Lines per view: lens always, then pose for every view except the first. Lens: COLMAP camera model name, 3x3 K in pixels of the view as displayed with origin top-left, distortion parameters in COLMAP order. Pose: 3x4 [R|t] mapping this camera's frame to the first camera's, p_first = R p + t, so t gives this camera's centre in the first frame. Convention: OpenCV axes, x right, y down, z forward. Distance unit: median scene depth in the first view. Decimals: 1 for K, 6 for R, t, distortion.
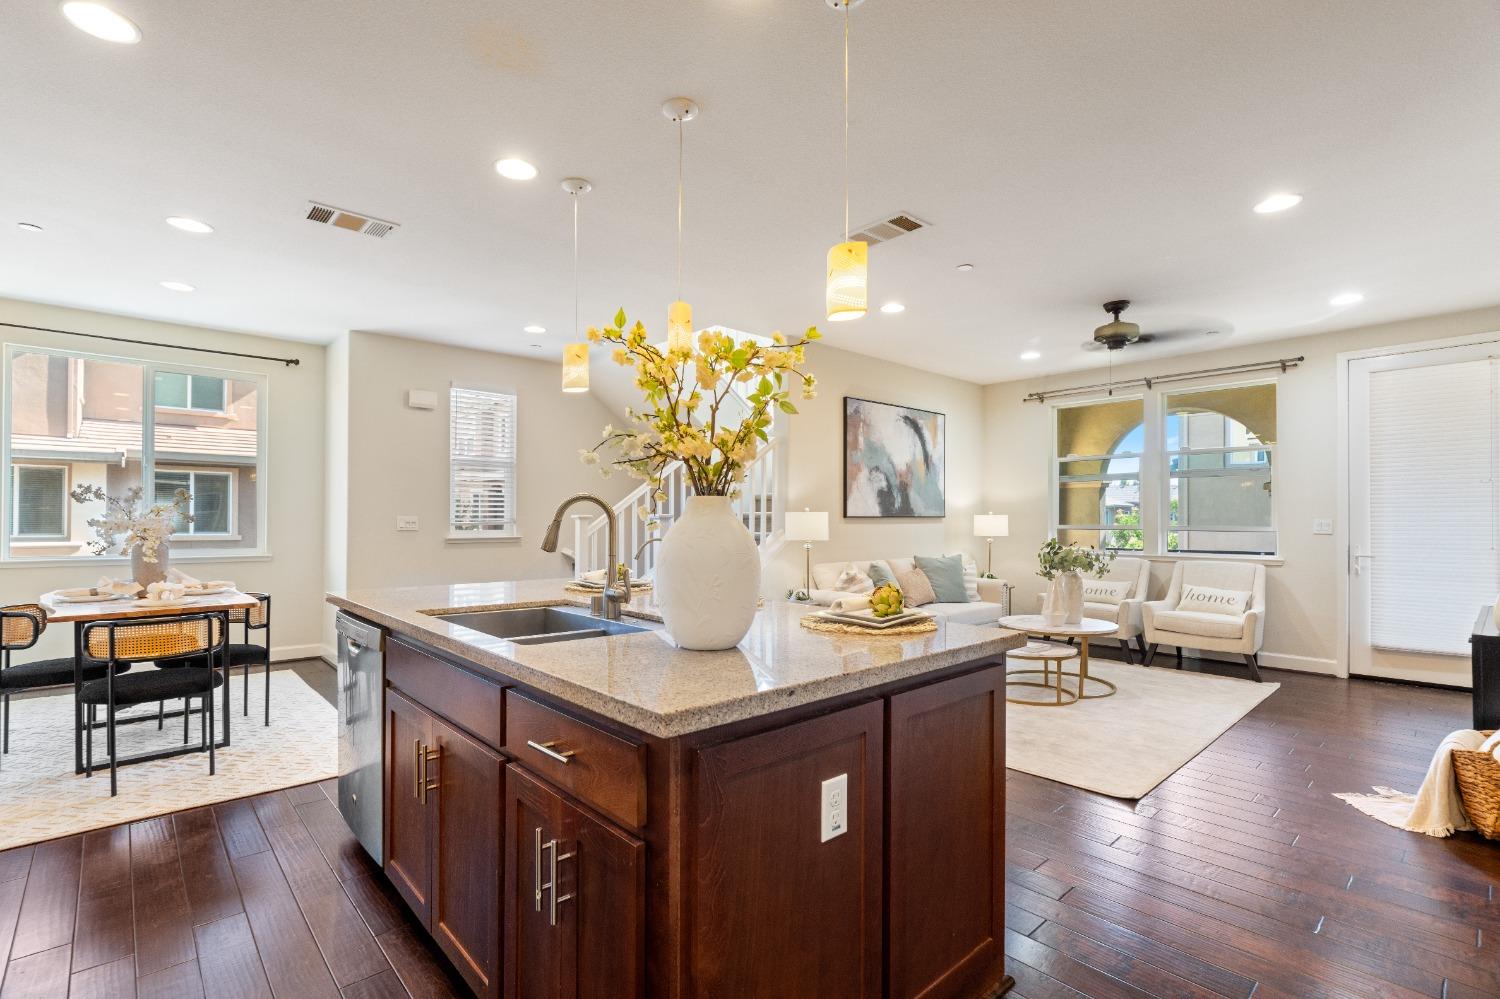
lens RADIAL K [[685.9, 0, 750.0], [0, 685.9, 517.4], [0, 0, 1]] dist [-0.005407, 0.001280]
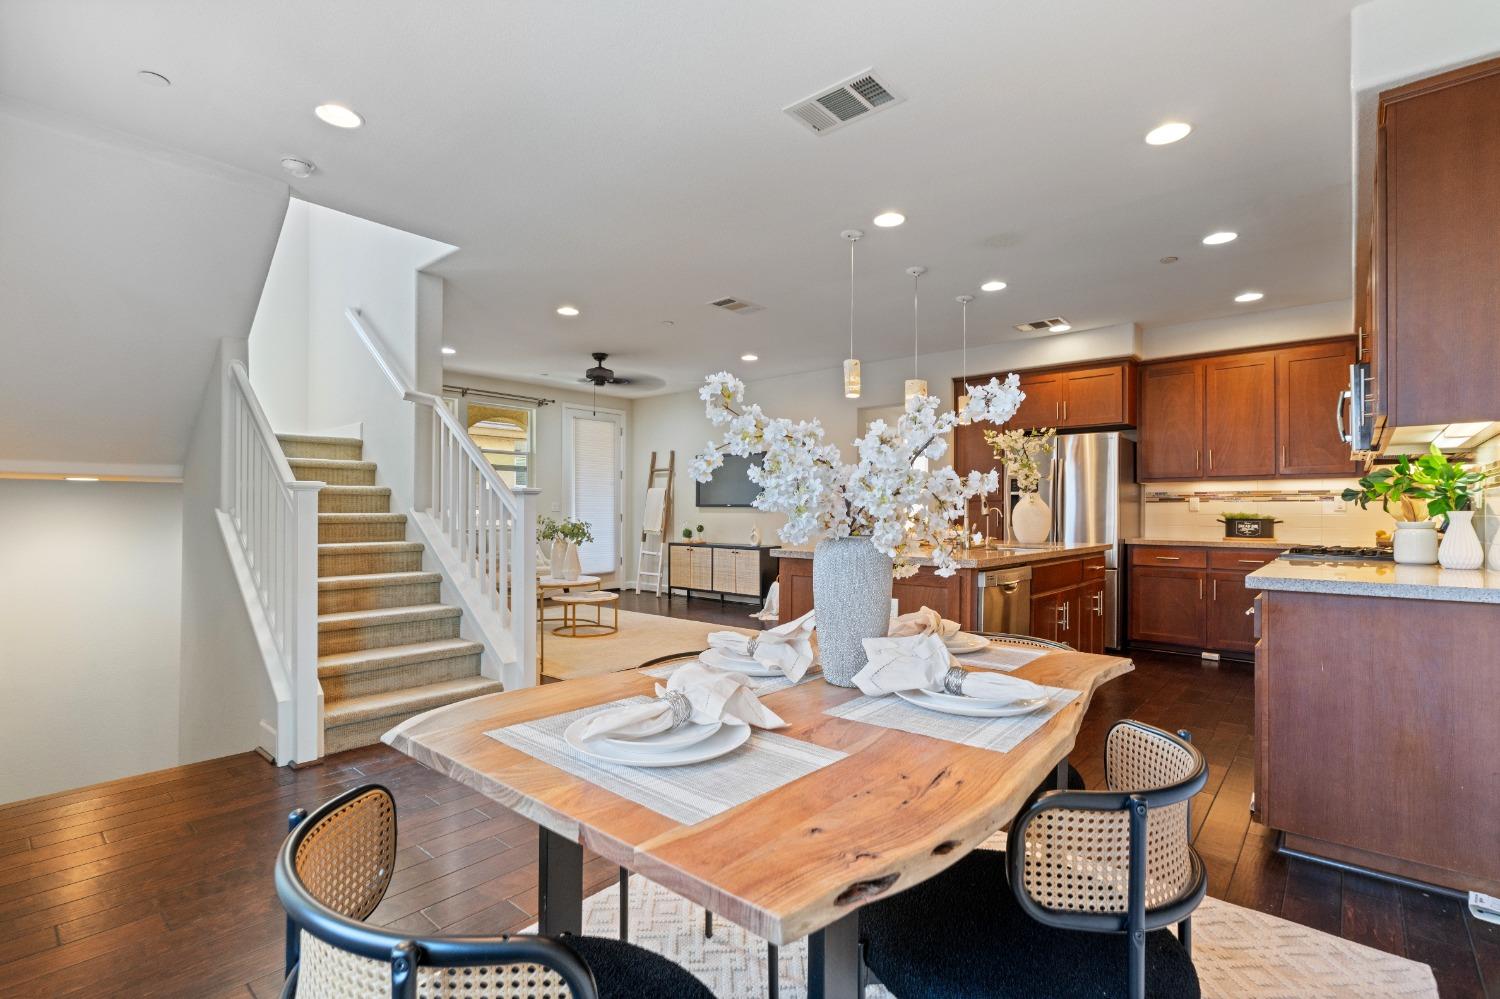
lens RADIAL K [[685.9, 0, 735.5], [0, 685.9, 521.1], [0, 0, 1]] dist [-0.005407, 0.001280]
pose [[-0.110135, -0.019101, 0.993733, -0.724361], [-0.007500, 0.999803, 0.018387, 0.012188], [-0.993888, -0.005428, -0.110257, 0.667604]]
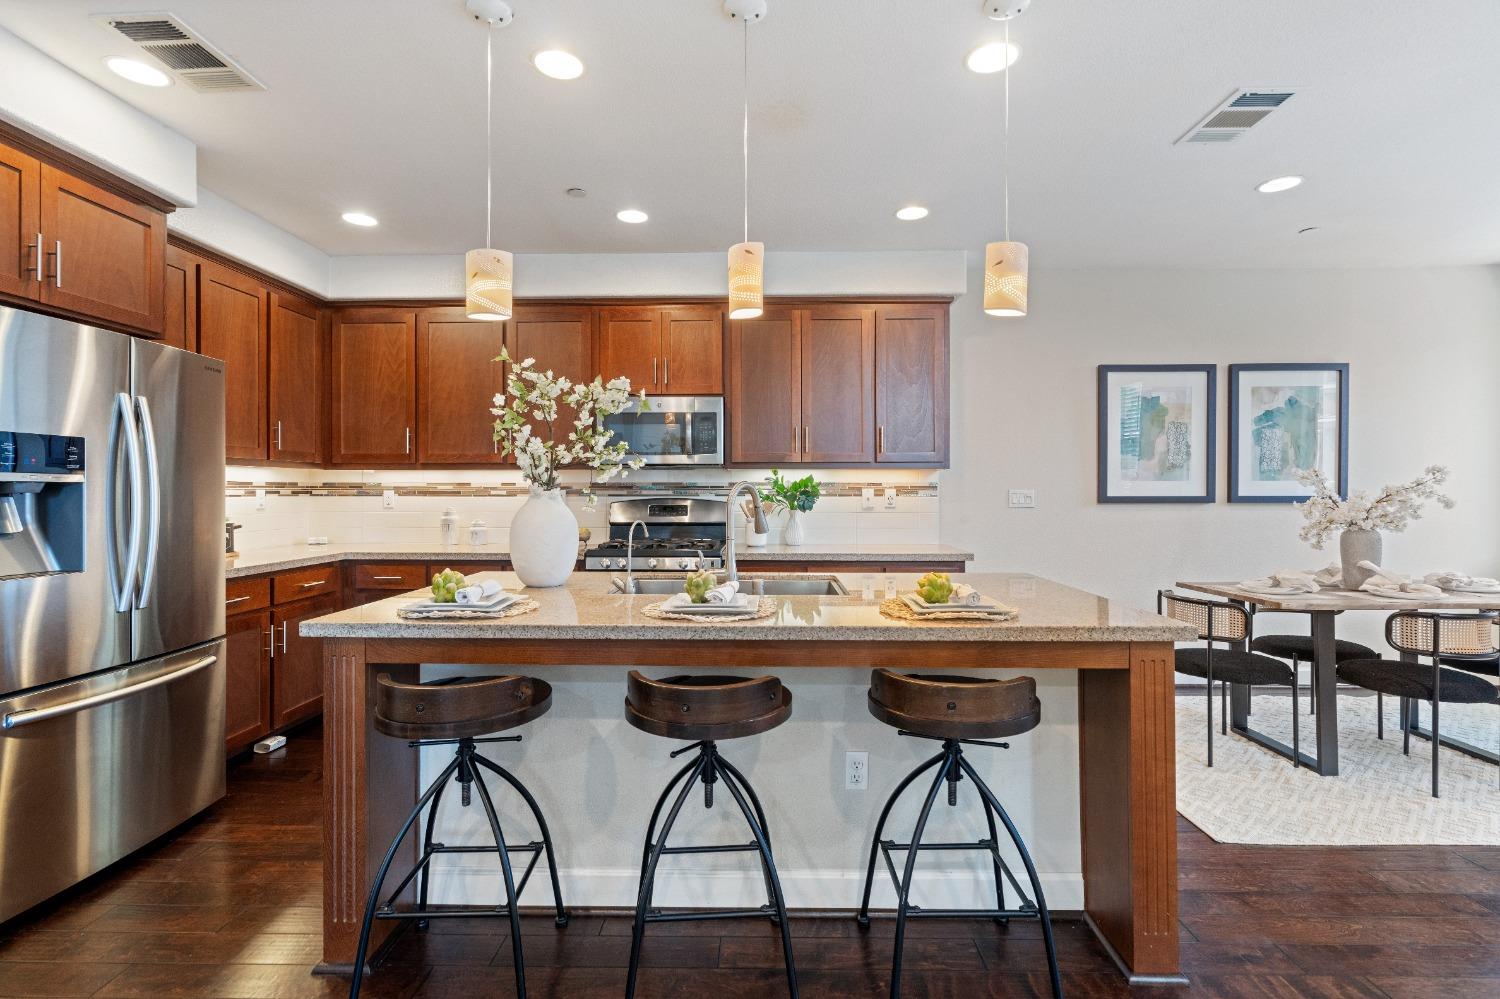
lens RADIAL K [[685.9, 0, 754.0], [0, 685.9, 489.3], [0, 0, 1]] dist [-0.005407, 0.001280]
pose [[-0.687910, -0.005799, -0.725773, 0.164469], [-0.000798, 0.999974, -0.007234, -0.004678], [0.725796, -0.004398, -0.687896, 0.630317]]
